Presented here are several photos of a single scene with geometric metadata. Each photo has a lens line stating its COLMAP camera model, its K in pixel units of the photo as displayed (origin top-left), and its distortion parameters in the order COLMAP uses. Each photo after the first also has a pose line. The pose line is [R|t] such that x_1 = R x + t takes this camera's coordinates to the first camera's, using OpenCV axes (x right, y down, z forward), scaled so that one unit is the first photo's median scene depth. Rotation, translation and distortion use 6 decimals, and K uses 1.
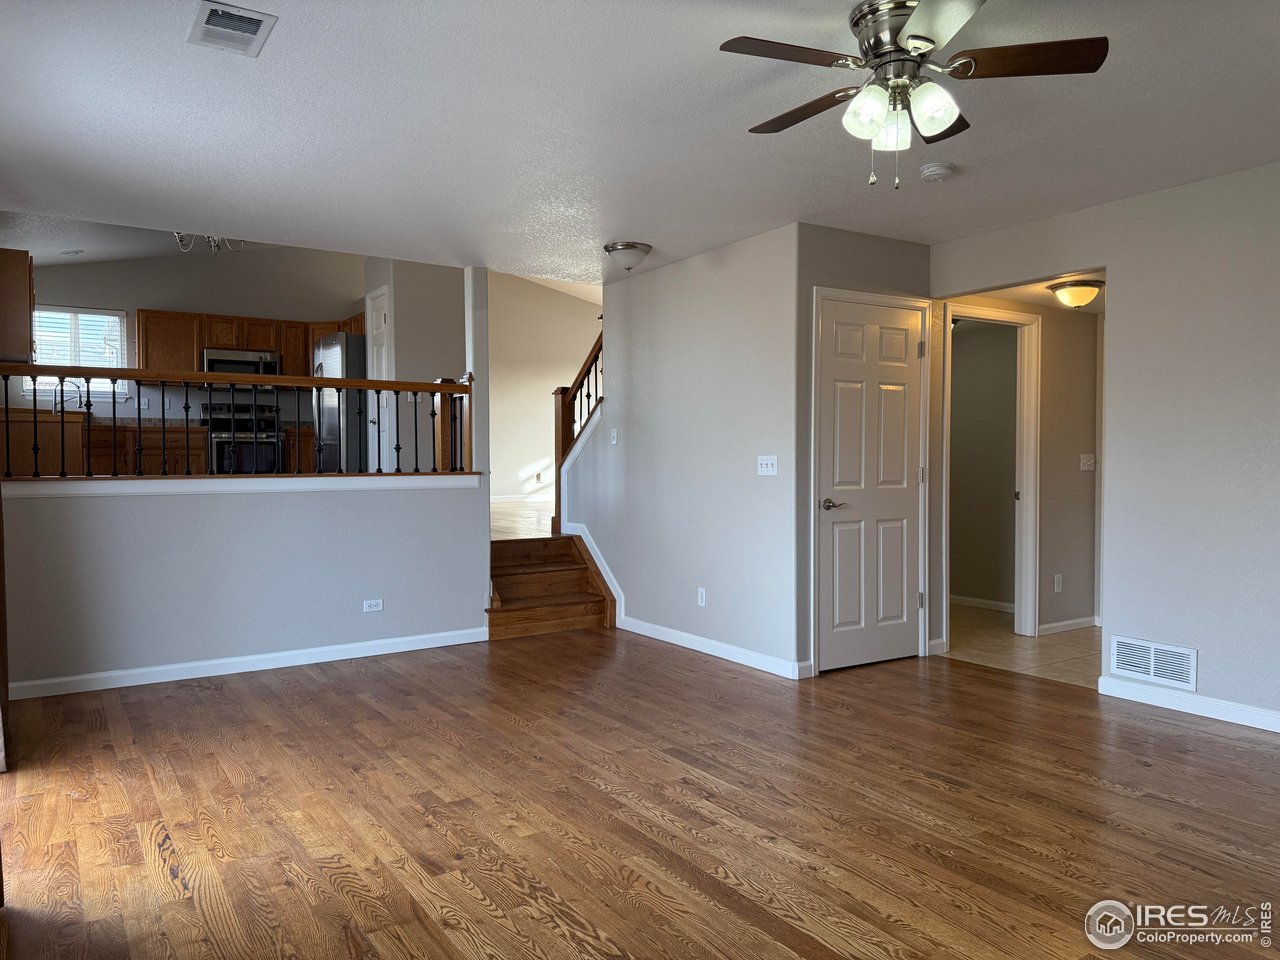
lens RADIAL K [[915.4, 0, 640.0], [0, 915.4, 480.0], [0, 0, 1]] dist [0.060067, -0.001689]
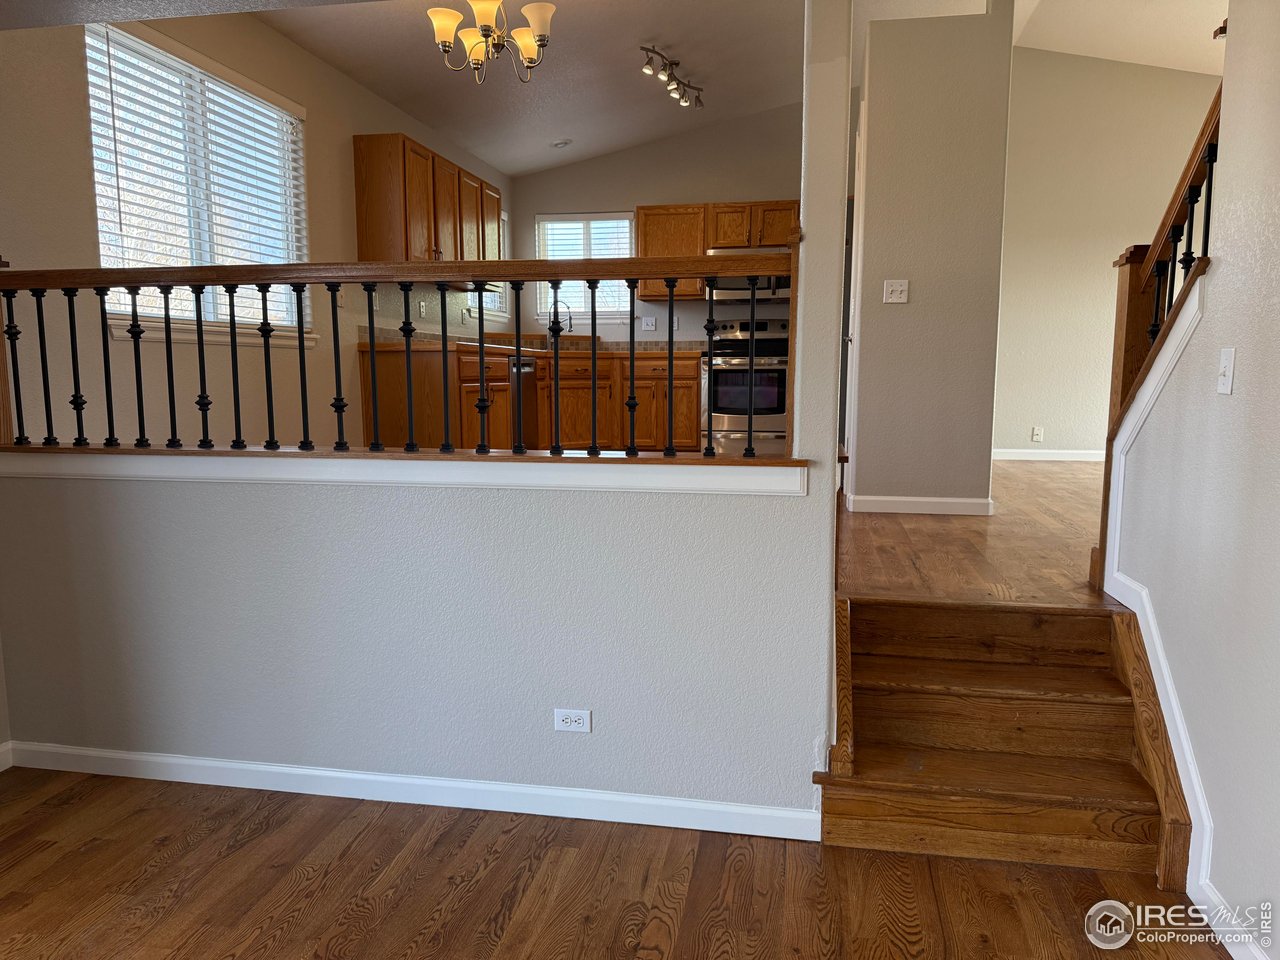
lens RADIAL K [[931.0, 0, 621.2], [0, 931.0, 481.7], [0, 0, 1]] dist [-0.002597, -0.000740]
pose [[0.714411, 0.084269, -0.694633, 0.056376], [-0.021057, 0.994861, 0.099034, -0.035507], [0.699409, -0.056124, 0.712514, 0.584137]]
